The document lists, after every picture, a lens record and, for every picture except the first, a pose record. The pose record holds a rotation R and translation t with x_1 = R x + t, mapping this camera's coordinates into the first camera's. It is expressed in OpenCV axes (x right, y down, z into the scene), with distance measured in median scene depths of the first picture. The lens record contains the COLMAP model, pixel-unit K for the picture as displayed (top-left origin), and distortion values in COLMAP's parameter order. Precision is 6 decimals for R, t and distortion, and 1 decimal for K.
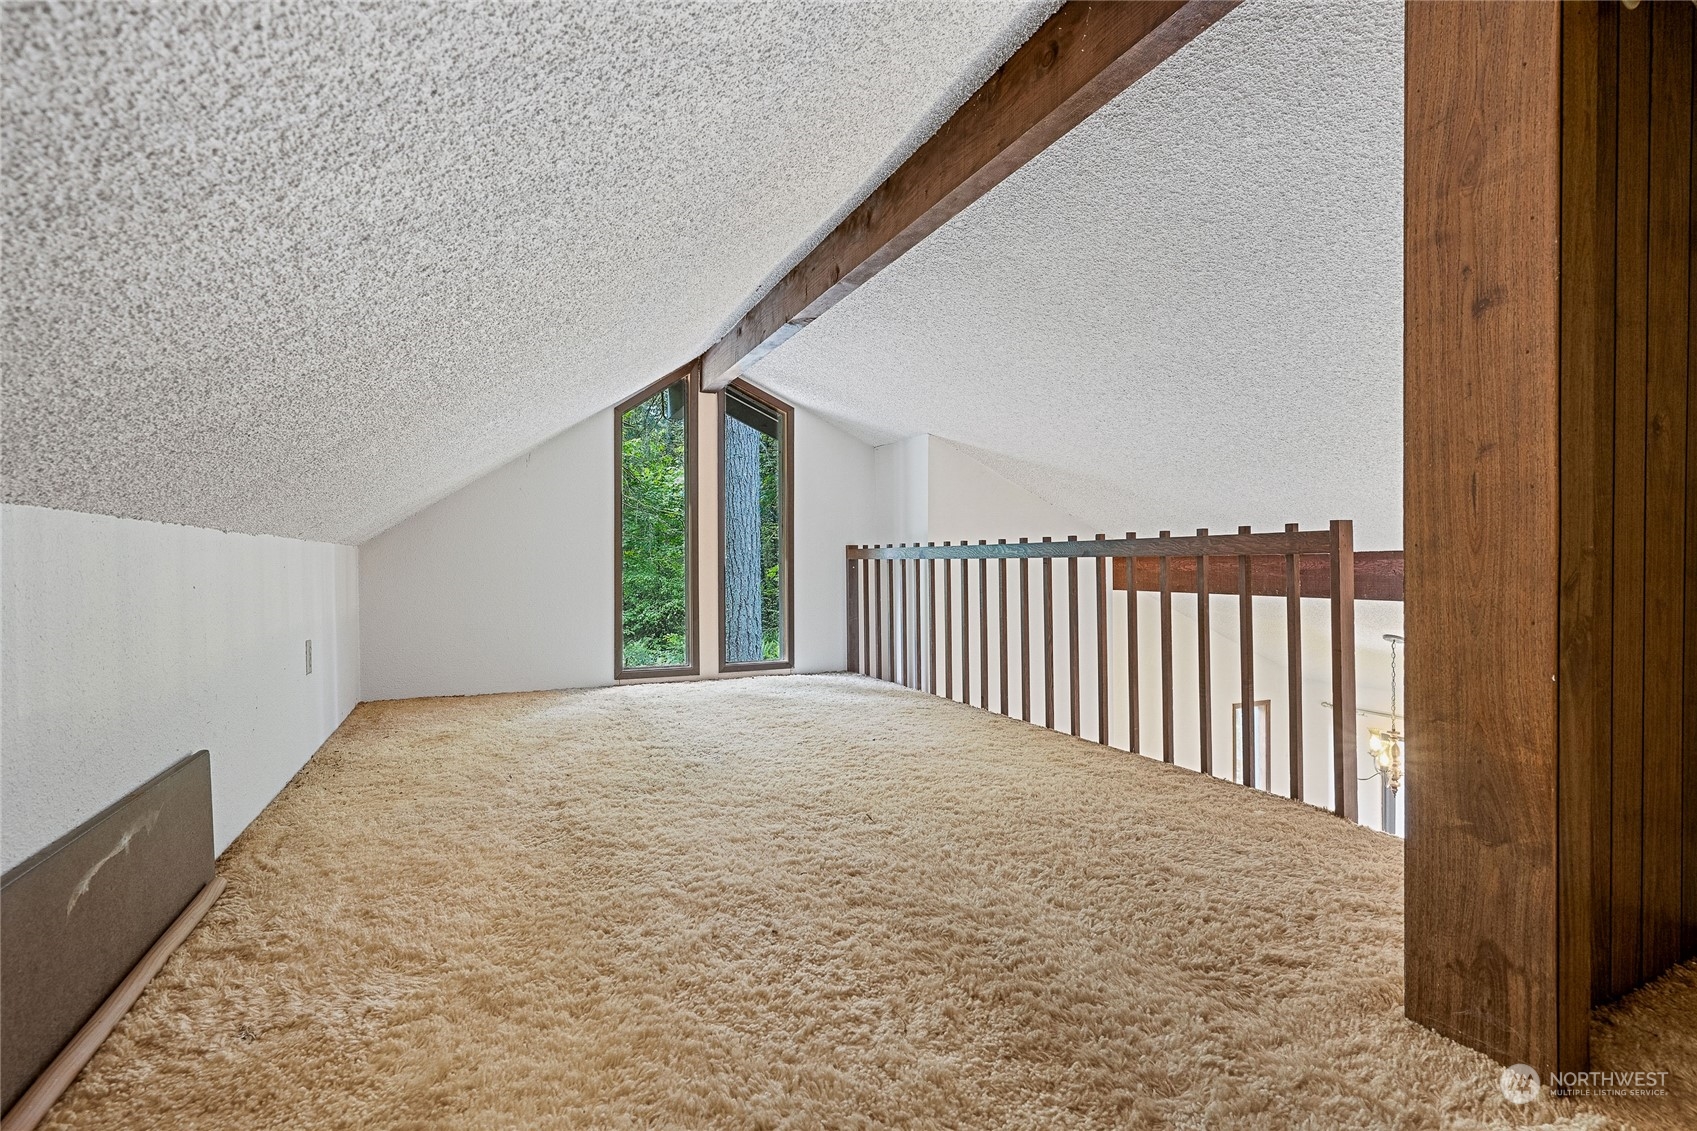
lens RADIAL K [[758.9, 0, 845.1], [0, 758.9, 566.8], [0, 0, 1]] dist [0.003056, 0.000060]
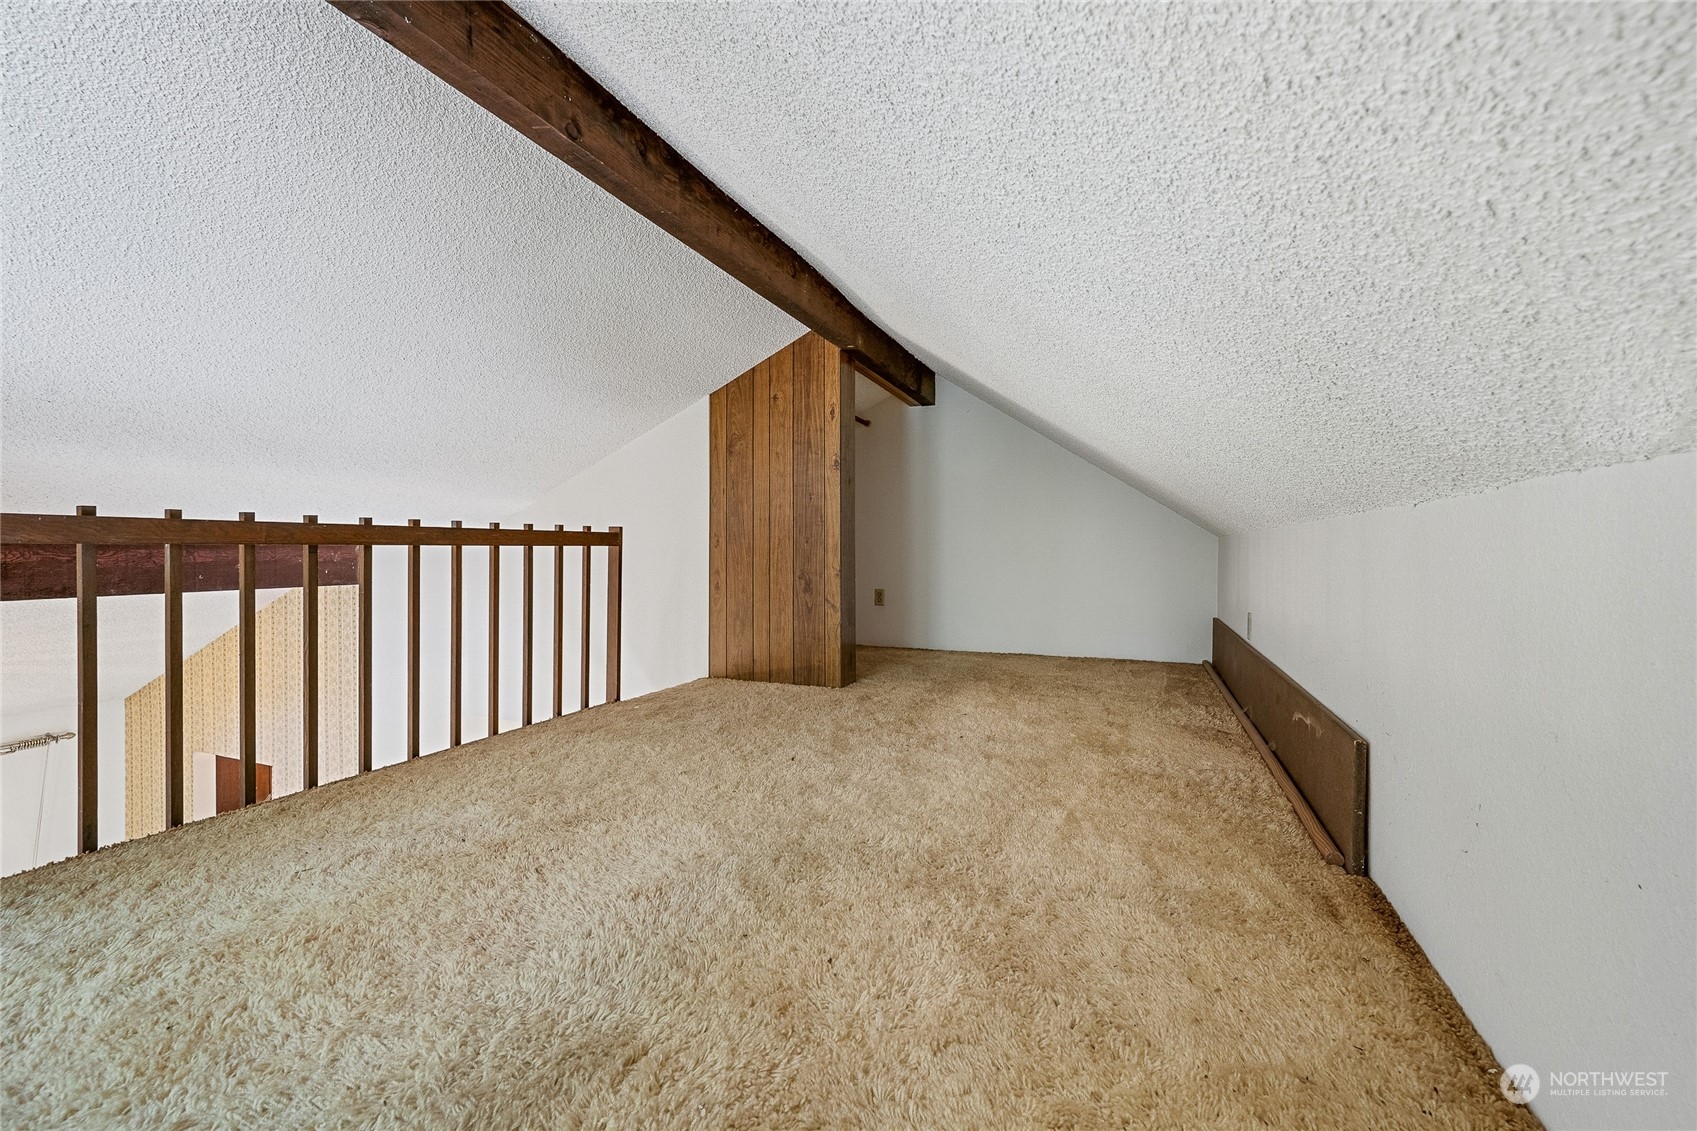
lens RADIAL K [[676.3, 0, 844.8], [0, 676.3, 553.6], [0, 0, 1]] dist [-0.000635, 0.000375]
pose [[-0.654689, -0.000335, 0.755898, -0.789503], [0.006812, 0.999957, 0.006343, -0.006151], [-0.755867, 0.009302, -0.654659, 1.557082]]
